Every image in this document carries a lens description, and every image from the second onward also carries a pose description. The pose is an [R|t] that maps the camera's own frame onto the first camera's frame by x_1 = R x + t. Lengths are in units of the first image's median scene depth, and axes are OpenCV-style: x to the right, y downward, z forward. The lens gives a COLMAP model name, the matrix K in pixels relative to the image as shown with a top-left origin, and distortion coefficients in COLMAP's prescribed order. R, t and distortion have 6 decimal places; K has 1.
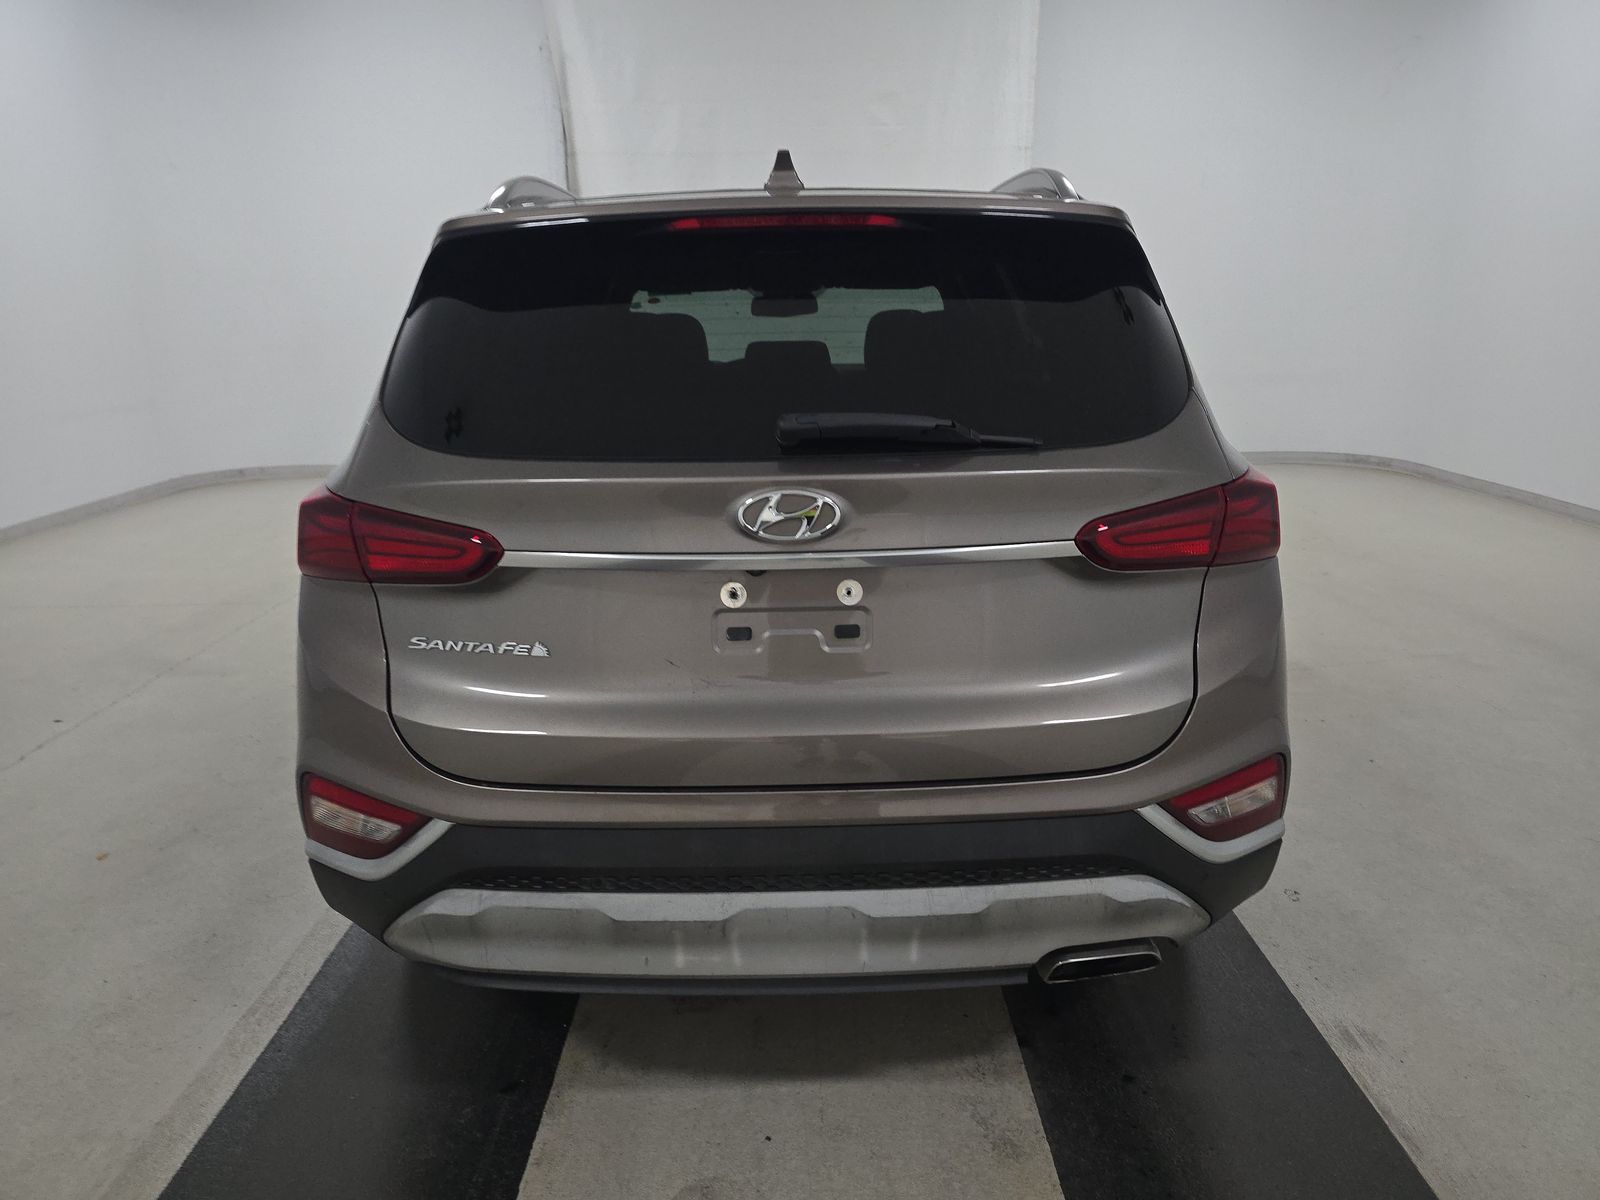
lens RADIAL K [[1075.3, 0, 800.0], [0, 1075.3, 600.0], [0, 0, 1]] dist [0.051224, -0.044636]
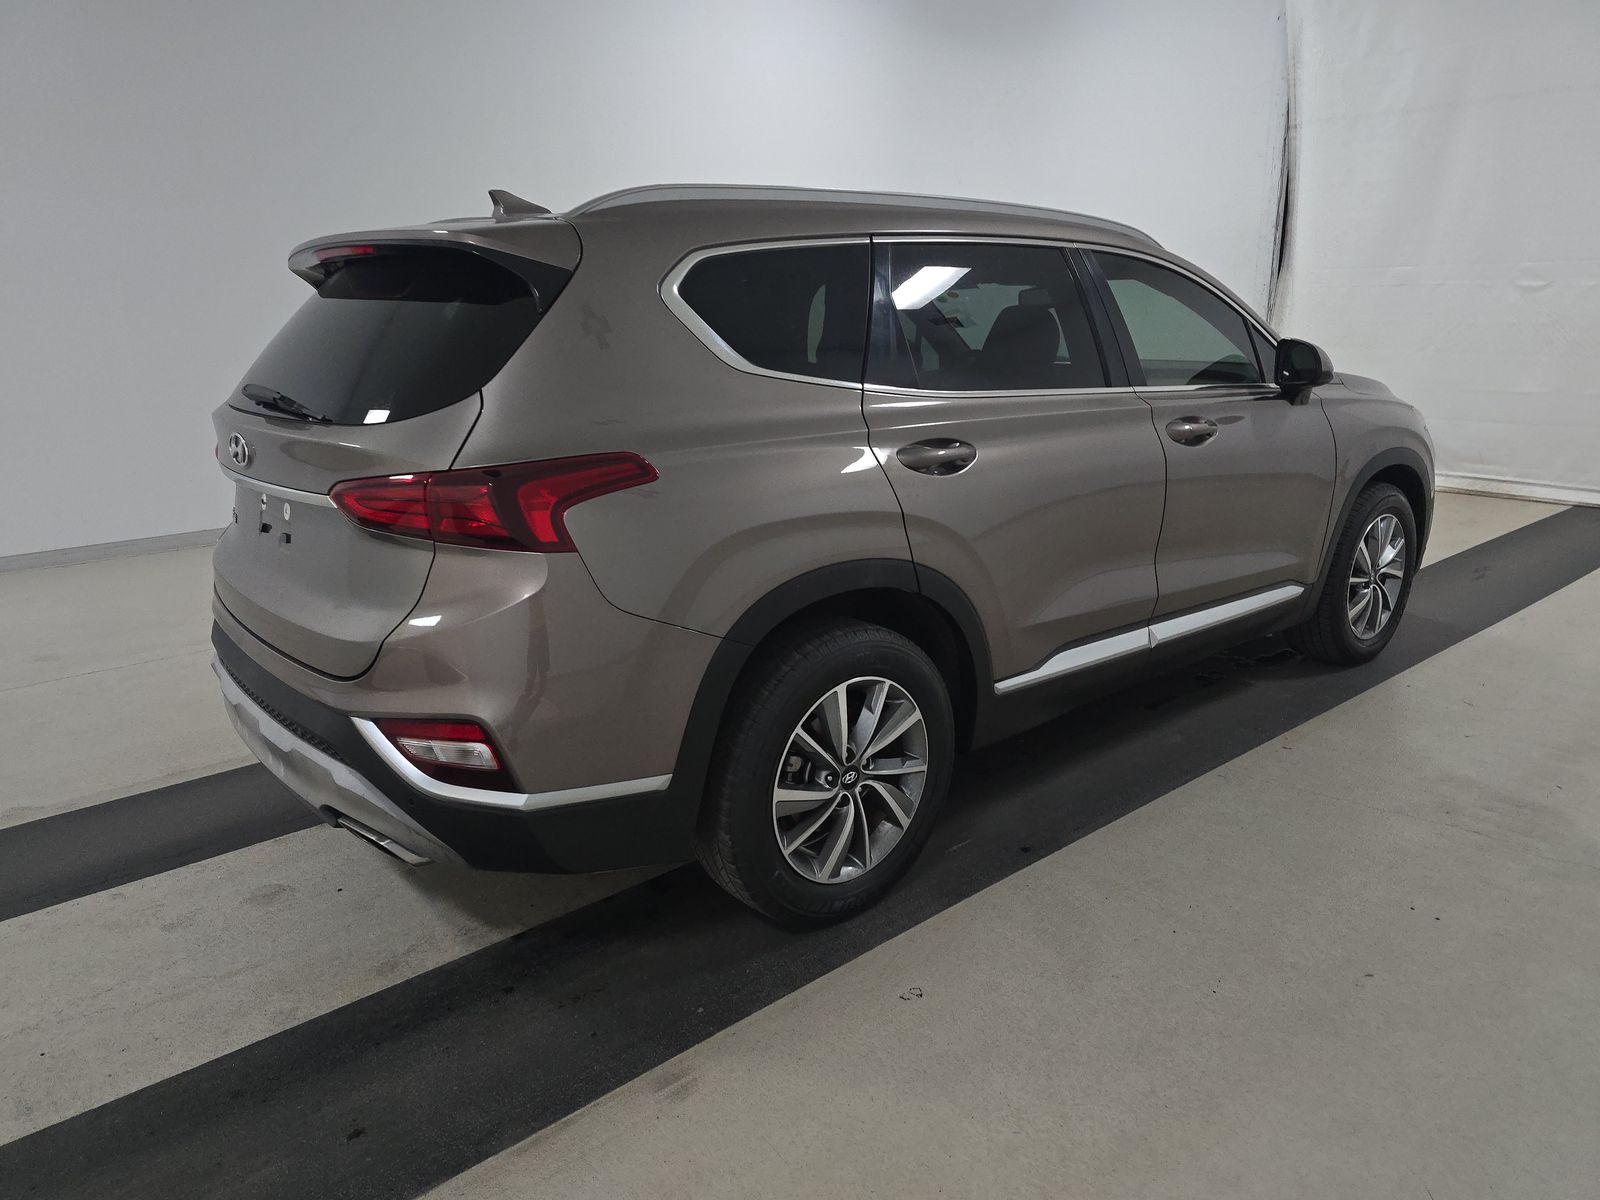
lens RADIAL K [[1075.3, 0, 800.0], [0, 1075.3, 600.0], [0, 0, 1]] dist [0.051224, -0.044636]
pose [[0.636133, 0.213388, -0.741485, 1.380881], [-0.200412, 0.973709, 0.108282, -0.159563], [0.745097, 0.079721, 0.662174, 0.482896]]
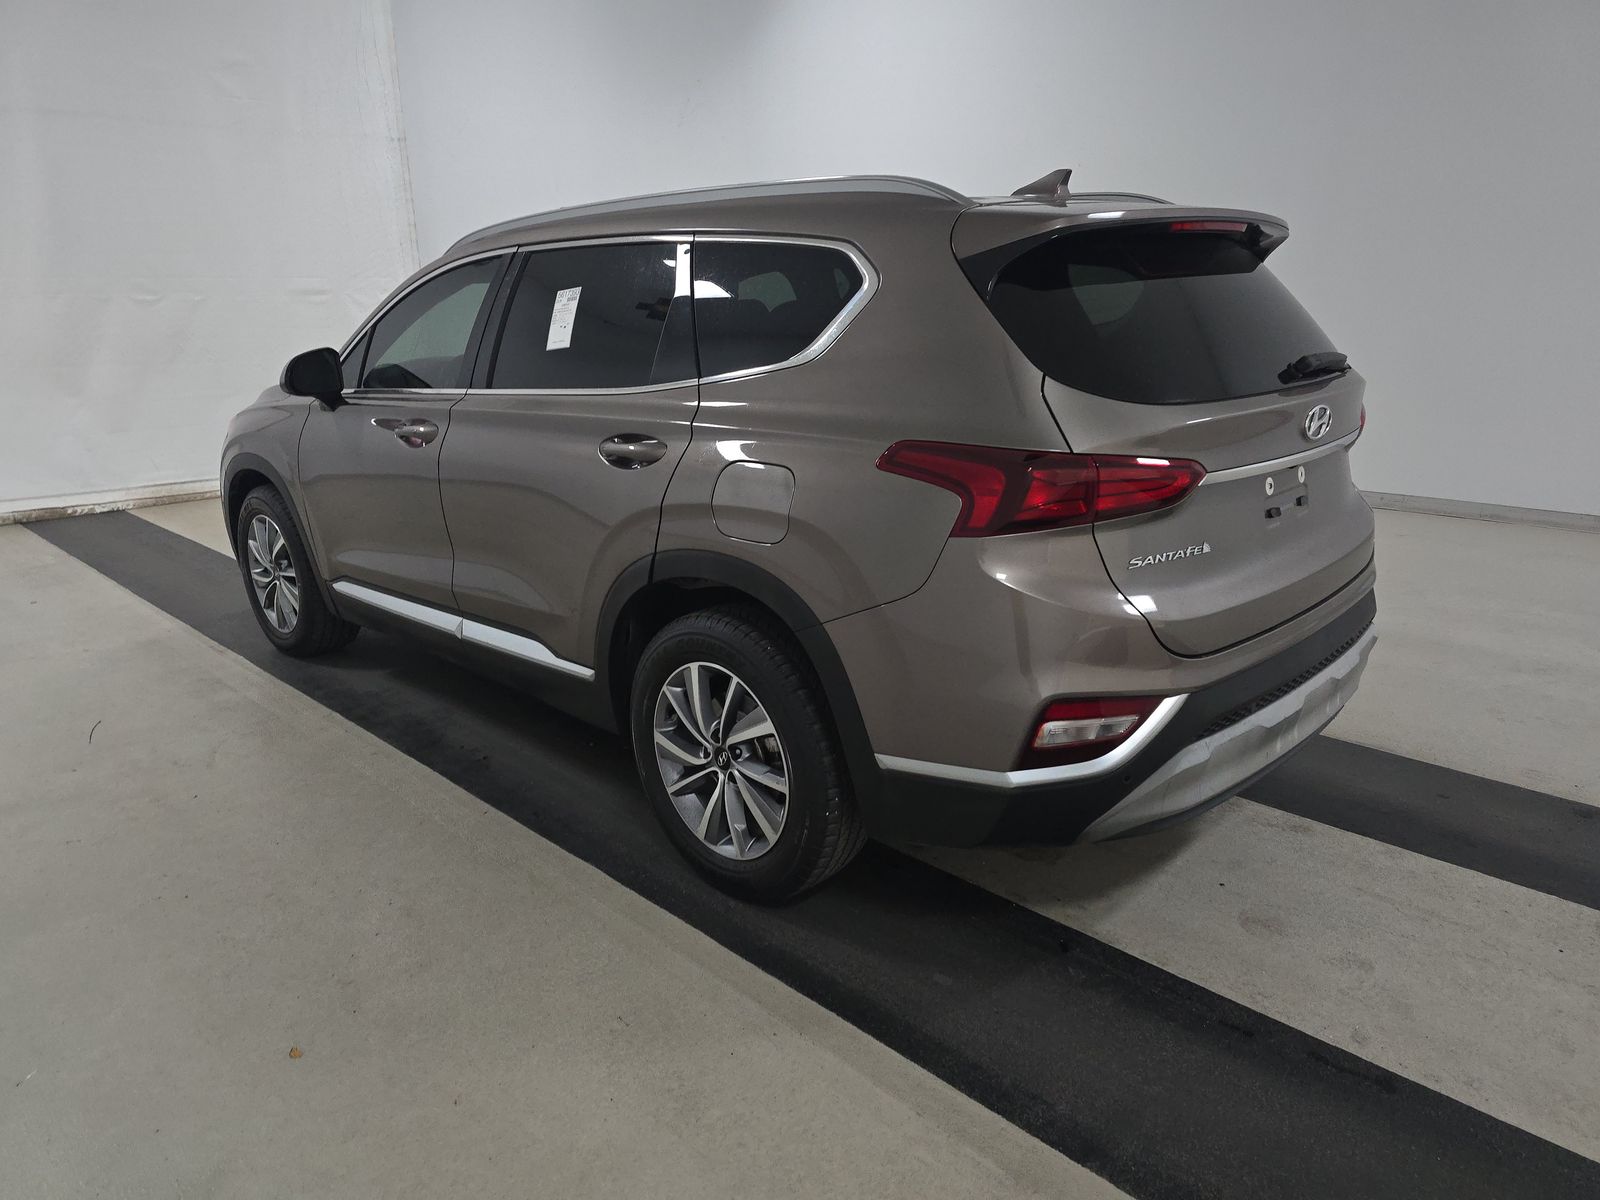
lens RADIAL K [[1075.3, 0, 800.0], [0, 1075.3, 600.0], [0, 0, 1]] dist [0.051224, -0.044636]
pose [[0.705242, -0.201836, 0.679630, -1.318166], [0.200736, 0.976239, 0.081622, -0.086667], [-0.679955, 0.078862, 0.729000, 0.330113]]
